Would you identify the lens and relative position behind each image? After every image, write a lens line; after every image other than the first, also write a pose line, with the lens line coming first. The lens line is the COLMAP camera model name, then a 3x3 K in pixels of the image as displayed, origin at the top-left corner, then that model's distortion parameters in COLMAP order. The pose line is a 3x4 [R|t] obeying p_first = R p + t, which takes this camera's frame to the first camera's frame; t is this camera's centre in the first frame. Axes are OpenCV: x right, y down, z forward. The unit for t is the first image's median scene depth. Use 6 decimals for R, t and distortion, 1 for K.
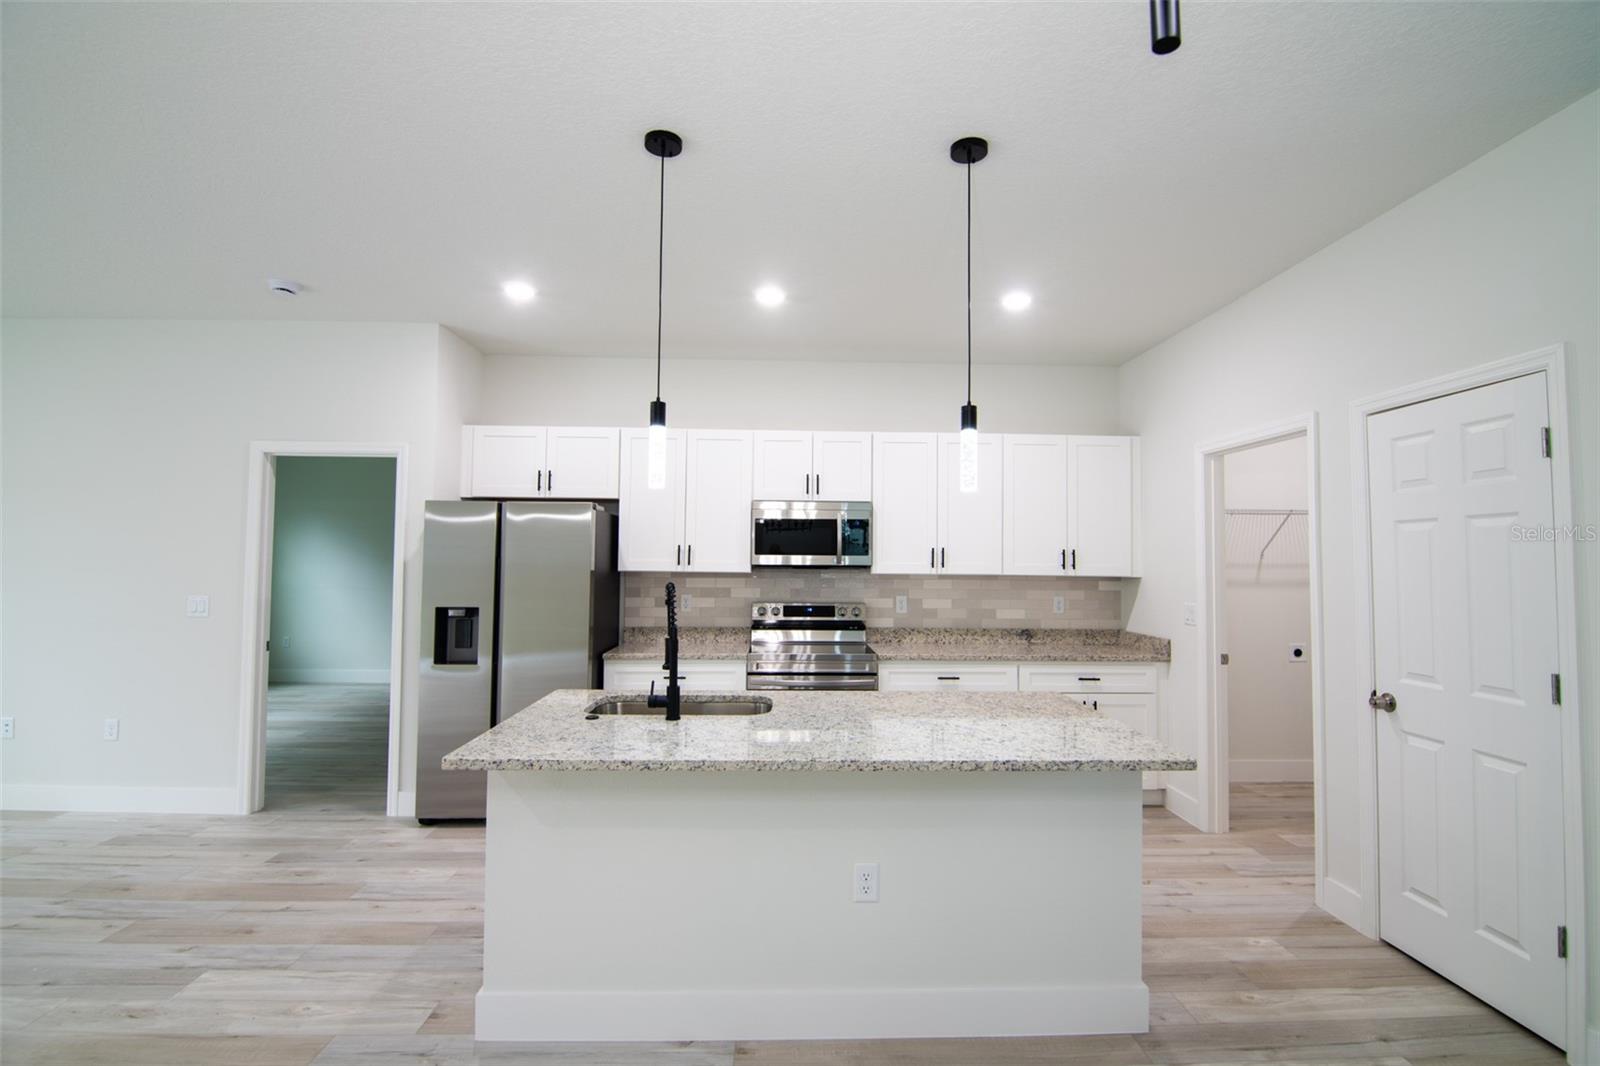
lens RADIAL K [[740.9, 0, 805.1], [0, 740.9, 529.6], [0, 0, 1]] dist [-0.002050, -0.010274]
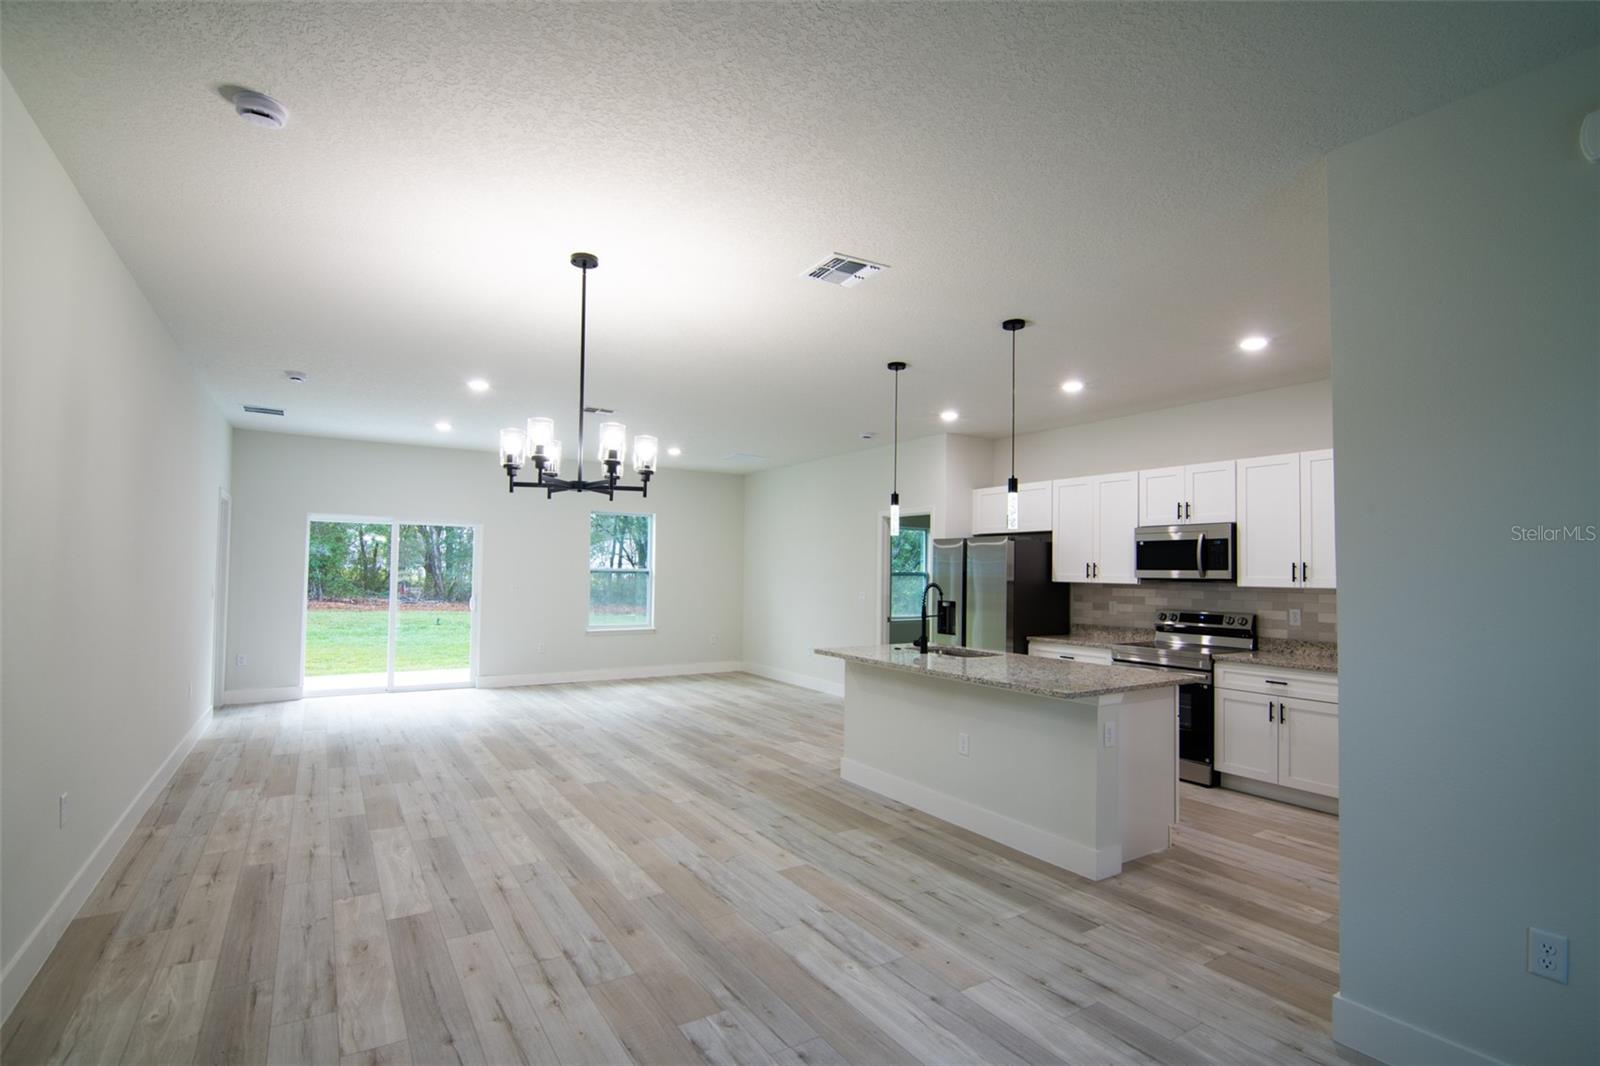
lens RADIAL K [[744.9, 0, 804.9], [0, 744.9, 570.5], [0, 0, 1]] dist [0.000376, -0.009205]
pose [[0.520788, -0.002588, -0.853682, 0.718888], [0.027084, 0.999542, 0.013493, 0.002482], [0.853257, -0.030148, 0.520619, -0.143702]]
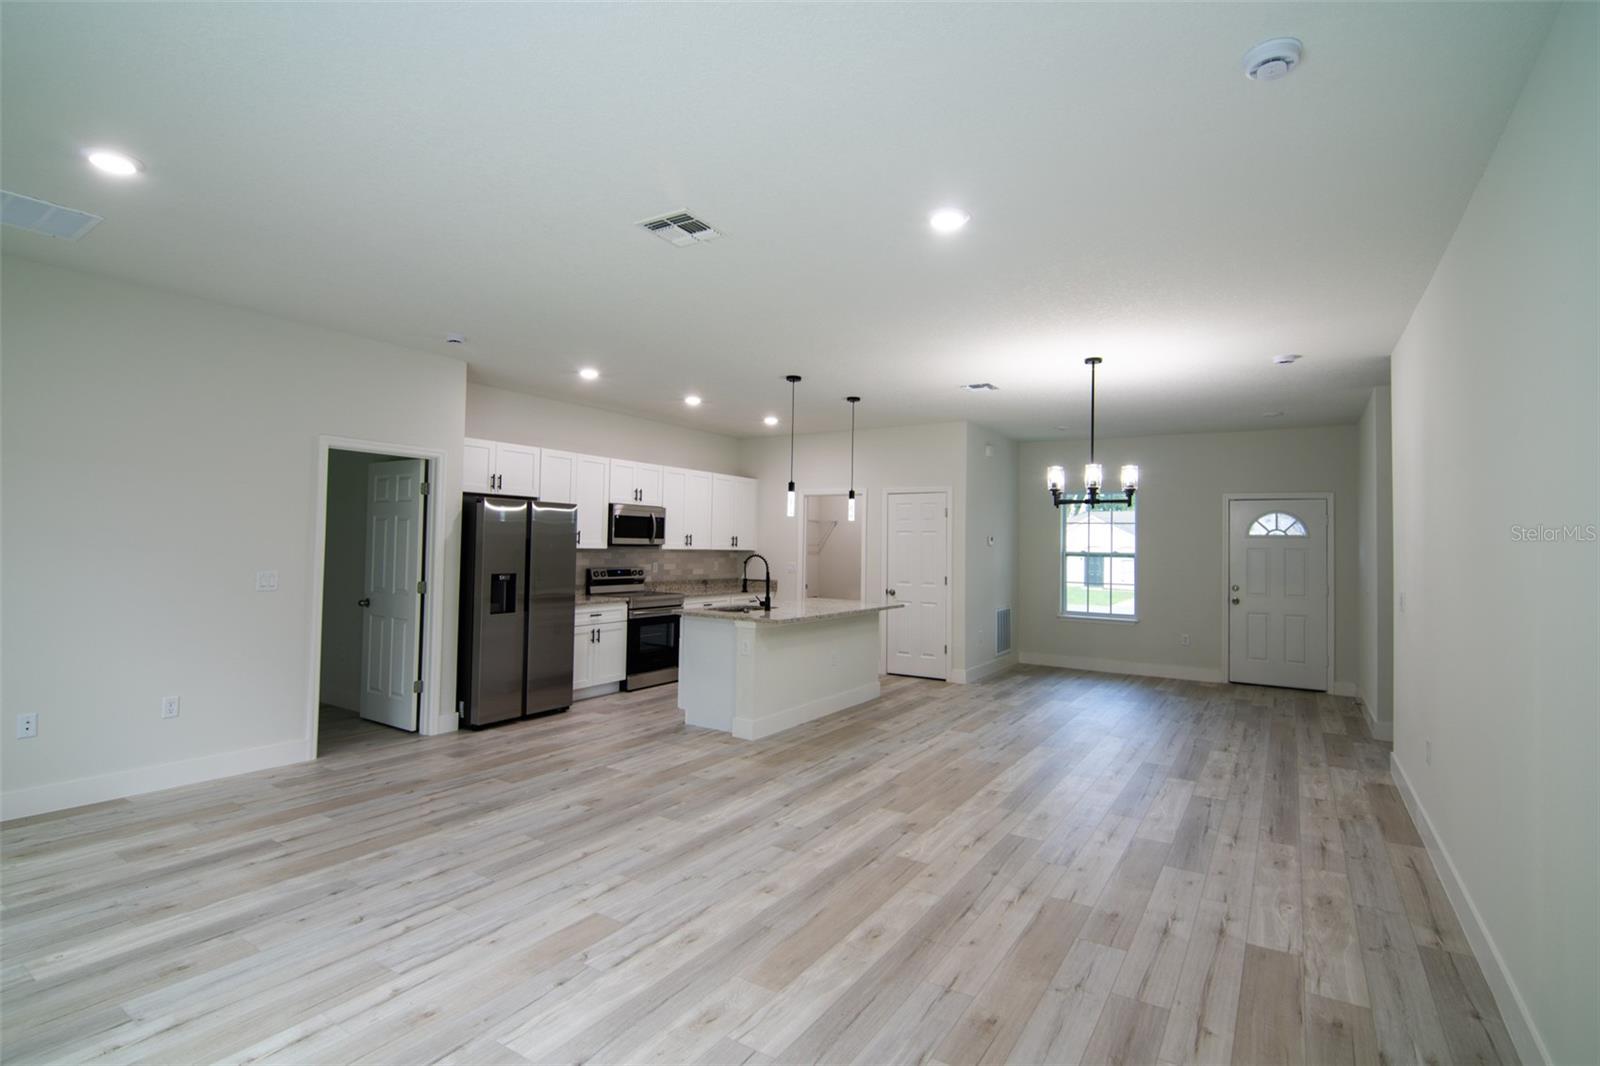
lens RADIAL K [[740.9, 0, 805.1], [0, 740.9, 529.6], [0, 0, 1]] dist [-0.002050, -0.010274]
pose [[0.572086, 0.018823, 0.819978, -1.134165], [-0.048539, 0.998761, 0.010938, -0.020872], [-0.818756, -0.046059, 0.572291, -0.248446]]
